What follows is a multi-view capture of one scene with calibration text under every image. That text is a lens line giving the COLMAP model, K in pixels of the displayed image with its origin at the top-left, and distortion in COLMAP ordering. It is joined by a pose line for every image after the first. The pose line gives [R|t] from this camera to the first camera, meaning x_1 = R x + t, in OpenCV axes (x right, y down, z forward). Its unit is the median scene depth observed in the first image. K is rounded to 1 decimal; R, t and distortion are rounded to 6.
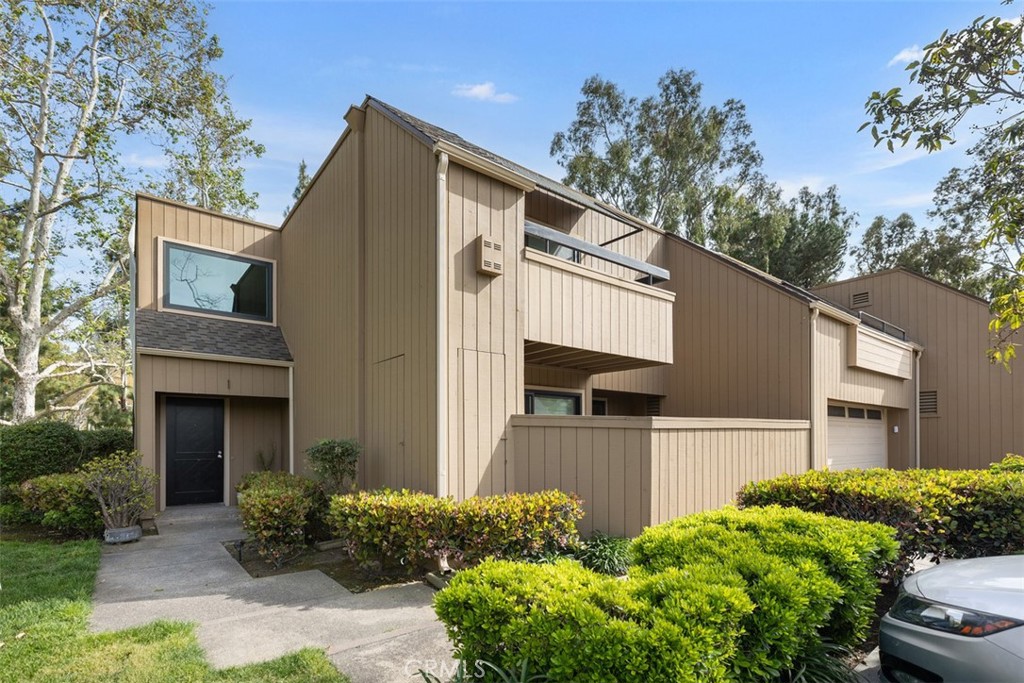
lens RADIAL K [[472.6, 0, 512.0], [0, 472.6, 341.5], [0, 0, 1]] dist [0.000122, -0.000066]
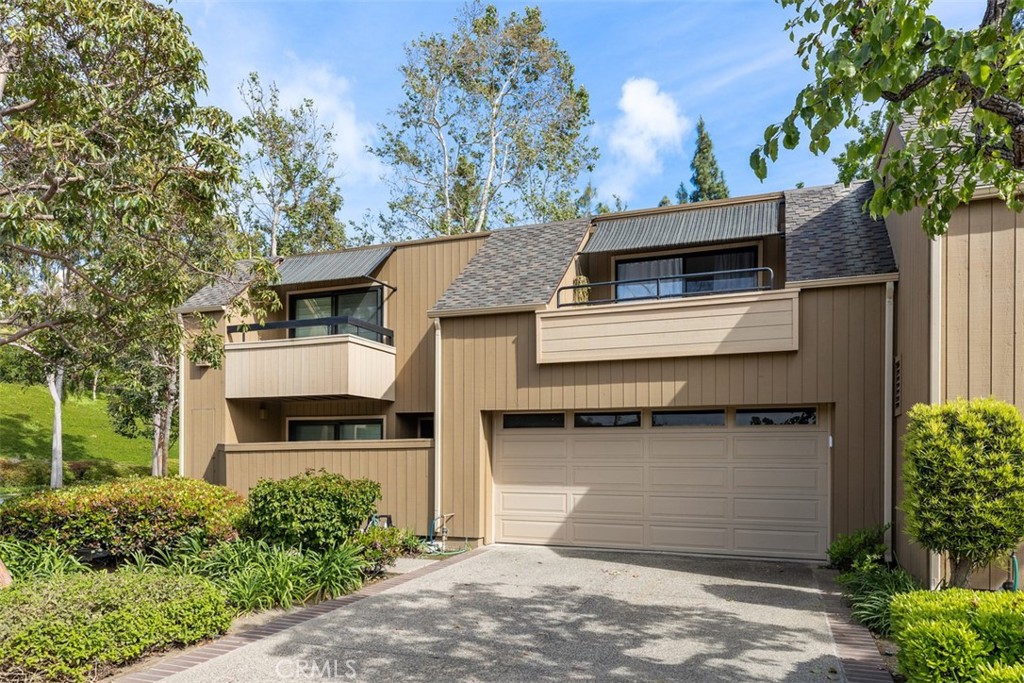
lens RADIAL K [[690.8, 0, 512.0], [0, 690.8, 341.5], [0, 0, 1]] dist [0.001278, 0.000329]
pose [[0.479828, -0.142783, -0.865666, 1.917266], [0.175655, 0.982326, -0.064661, 0.094528], [0.859599, -0.121033, 0.496428, 0.481586]]
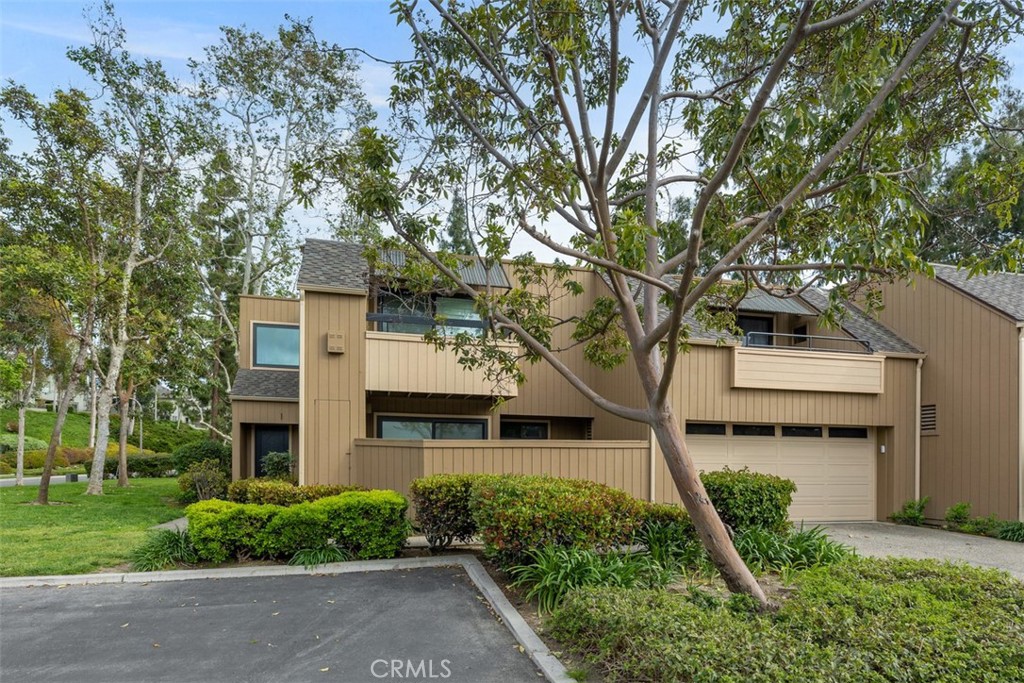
lens RADIAL K [[582.2, 0, 512.0], [0, 582.2, 341.5], [0, 0, 1]] dist [0.001697, 0.000562]
pose [[0.901685, -0.072866, -0.426209, 0.944376], [0.075271, 0.997100, -0.011226, -0.078512], [0.425791, -0.021959, 0.904555, -0.397040]]
